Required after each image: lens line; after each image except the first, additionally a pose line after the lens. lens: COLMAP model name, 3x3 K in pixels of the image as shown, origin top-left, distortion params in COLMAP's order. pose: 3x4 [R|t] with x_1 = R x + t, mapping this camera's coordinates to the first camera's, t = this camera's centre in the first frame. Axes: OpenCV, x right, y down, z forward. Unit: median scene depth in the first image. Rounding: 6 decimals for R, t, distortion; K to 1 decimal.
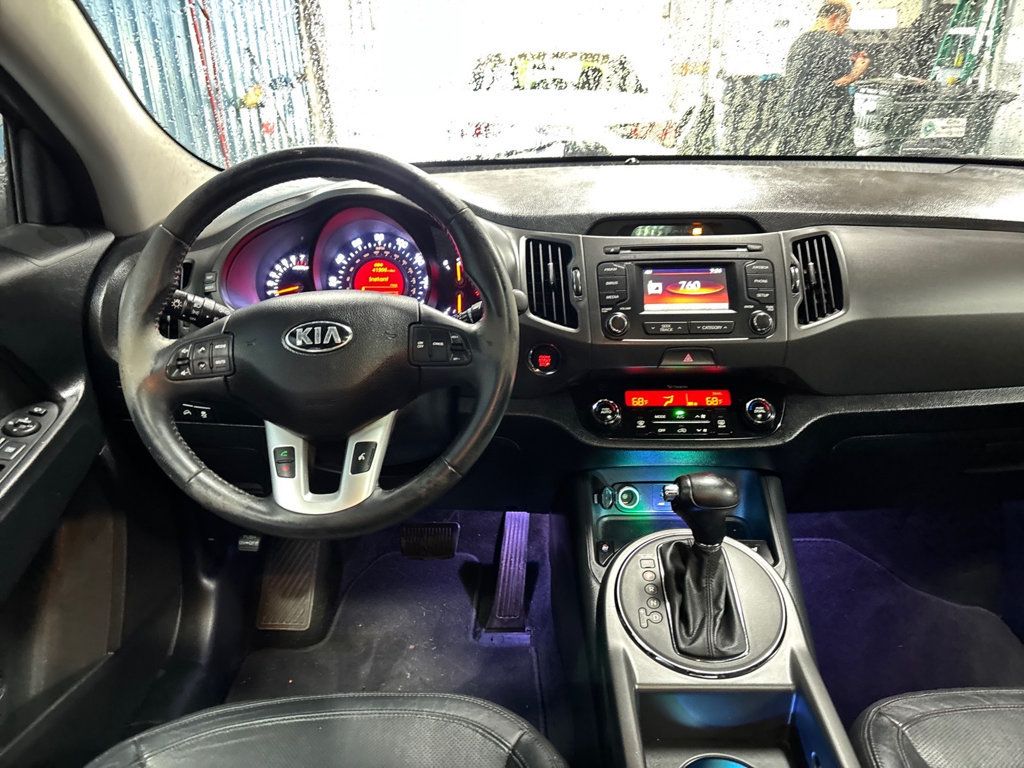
lens RADIAL K [[772.2, 0, 516.8], [0, 772.2, 402.9], [0, 0, 1]] dist [0.014697, -0.025421]
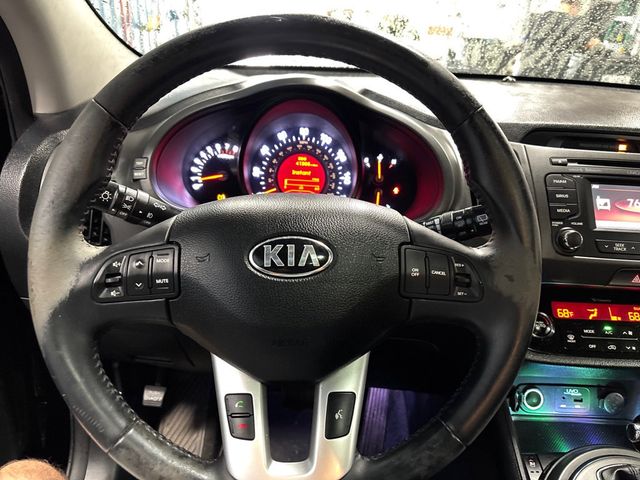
lens RADIAL K [[482.6, 0, 323.0], [0, 482.6, 245.9], [0, 0, 1]] dist [0.014697, -0.025421]
pose [[0.997396, 0.057392, 0.043665, -0.185288], [-0.058100, 0.998196, 0.015134, -0.079542], [-0.042717, -0.017631, 0.998932, 0.383345]]
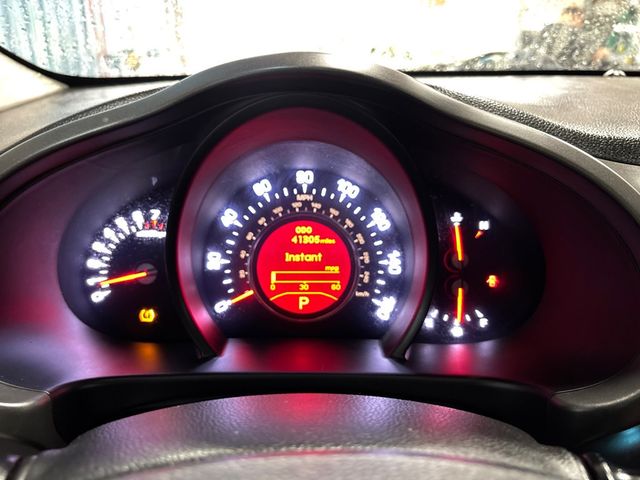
lens RADIAL K [[482.6, 0, 307.1], [0, 482.6, 226.5], [0, 0, 1]] dist [0.014697, -0.025421]
pose [[0.999905, 0.004702, 0.012992, -0.193829], [-0.003591, 0.996435, -0.084287, -0.164645], [-0.013342, 0.084232, 0.996357, 0.727018]]
